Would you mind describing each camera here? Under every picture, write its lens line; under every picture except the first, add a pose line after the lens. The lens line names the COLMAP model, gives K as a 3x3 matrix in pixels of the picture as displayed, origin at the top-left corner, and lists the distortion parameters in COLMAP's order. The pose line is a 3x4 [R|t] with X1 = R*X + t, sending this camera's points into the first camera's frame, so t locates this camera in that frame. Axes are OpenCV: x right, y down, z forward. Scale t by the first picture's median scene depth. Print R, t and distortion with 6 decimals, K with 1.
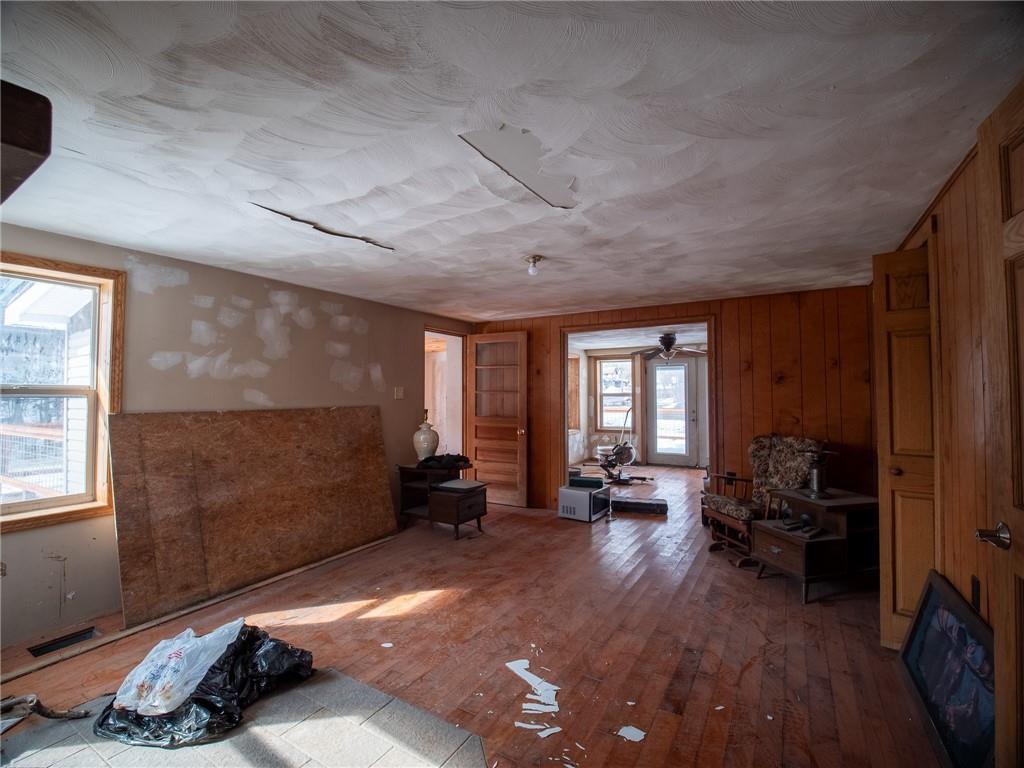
lens RADIAL K [[460.9, 0, 508.2], [0, 460.9, 383.1], [0, 0, 1]] dist [-0.018874, -0.000968]
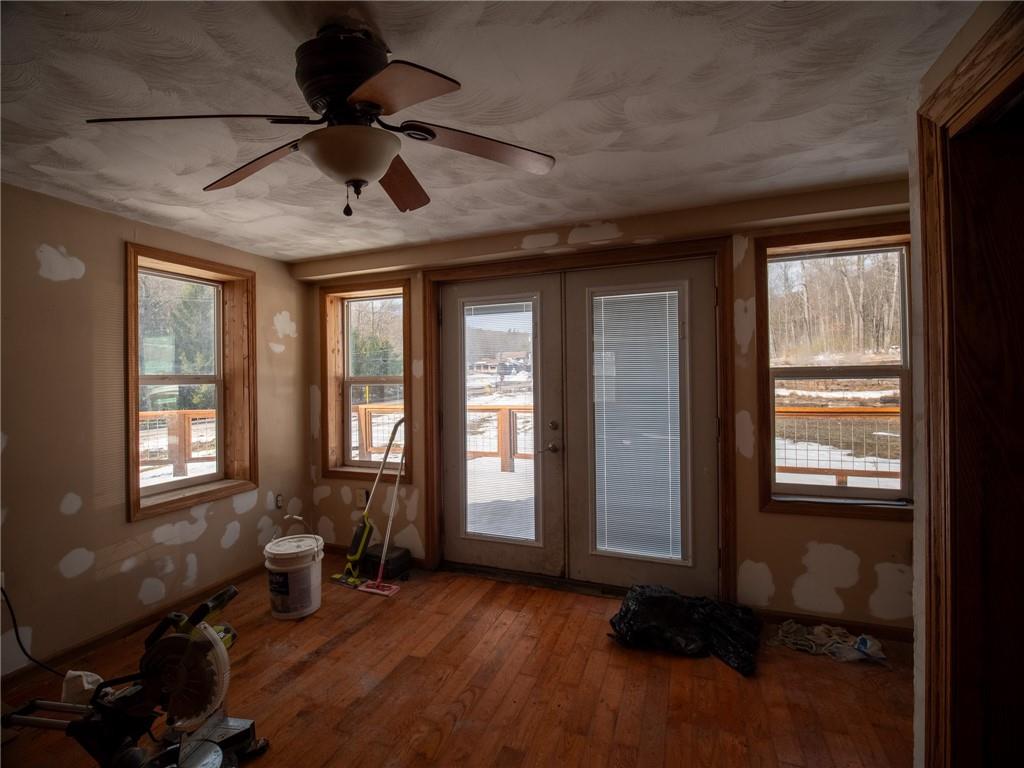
lens RADIAL K [[460.9, 0, 510.1], [0, 460.9, 379.9], [0, 0, 1]] dist [-0.018874, -0.000968]
pose [[0.981736, -0.012462, 0.189840, 0.275823], [0.007820, 0.999652, 0.025179, 0.014906], [-0.190088, -0.023235, 0.981492, 0.598393]]
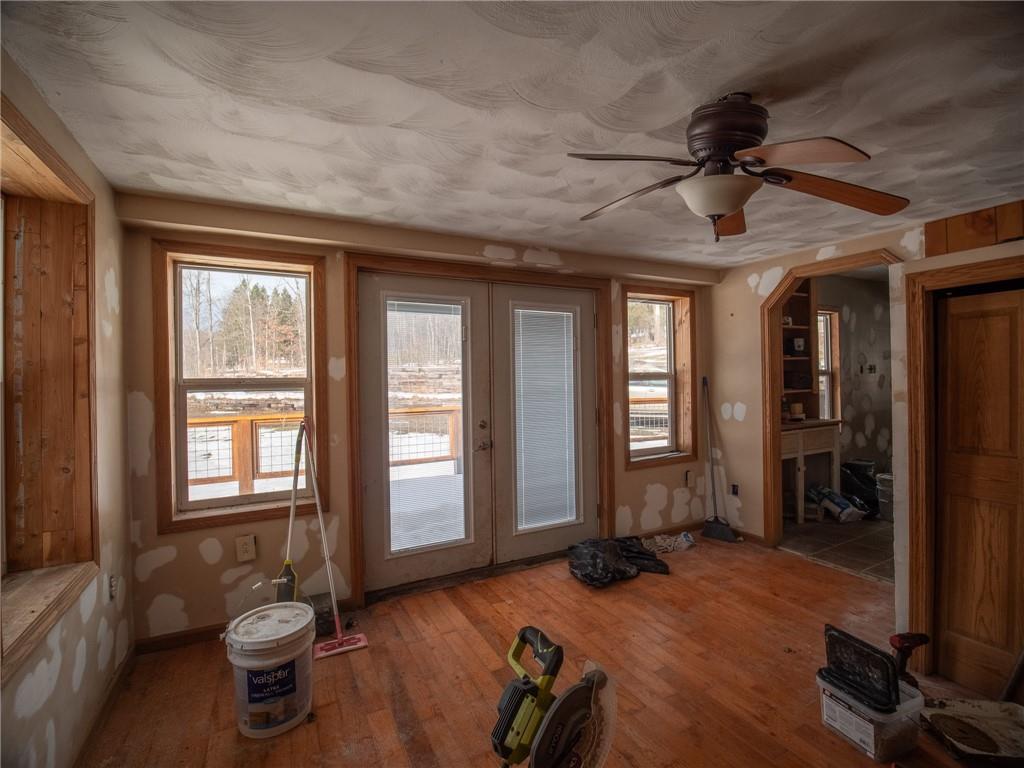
lens RADIAL K [[460.9, 0, 509.6], [0, 460.9, 380.3], [0, 0, 1]] dist [-0.018874, -0.000968]
pose [[0.509501, -0.009183, 0.860421, 0.074261], [-0.006581, 0.999872, 0.014568, 0.017122], [-0.860445, -0.013085, 0.509375, 0.721410]]
